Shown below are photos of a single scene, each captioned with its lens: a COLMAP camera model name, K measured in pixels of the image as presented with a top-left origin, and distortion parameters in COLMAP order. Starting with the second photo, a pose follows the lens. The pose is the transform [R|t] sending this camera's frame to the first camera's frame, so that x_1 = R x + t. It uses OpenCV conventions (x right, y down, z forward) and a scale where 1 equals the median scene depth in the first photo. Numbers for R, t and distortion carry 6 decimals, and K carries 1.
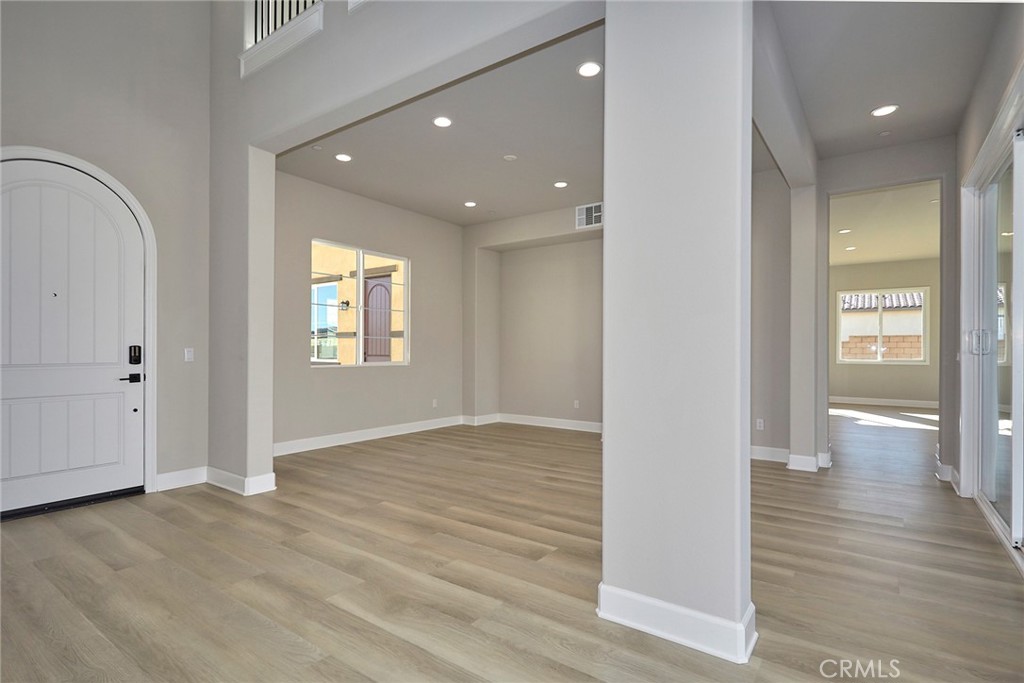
lens RADIAL K [[508.4, 0, 518.1], [0, 508.4, 338.2], [0, 0, 1]] dist [0.000270, 0.000648]
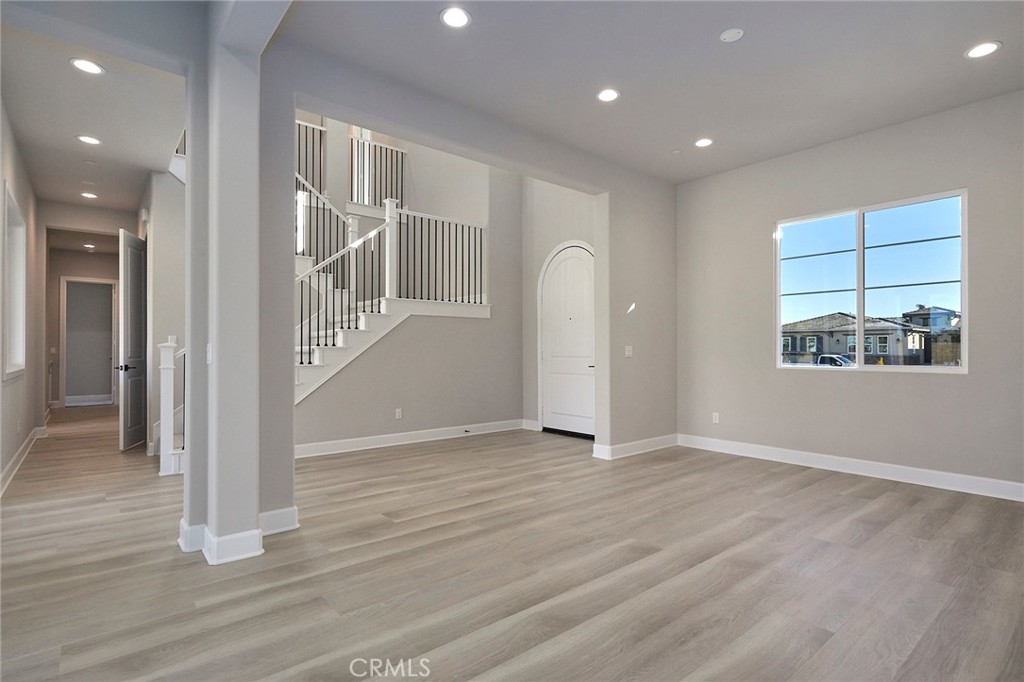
lens RADIAL K [[508.4, 0, 518.7], [0, 508.4, 347.2], [0, 0, 1]] dist [0.000270, 0.000648]
pose [[-0.258177, -0.004024, -0.966089, 0.848860], [0.026281, 0.999592, -0.011187, 0.030295], [0.965740, -0.028278, -0.257966, 1.200206]]
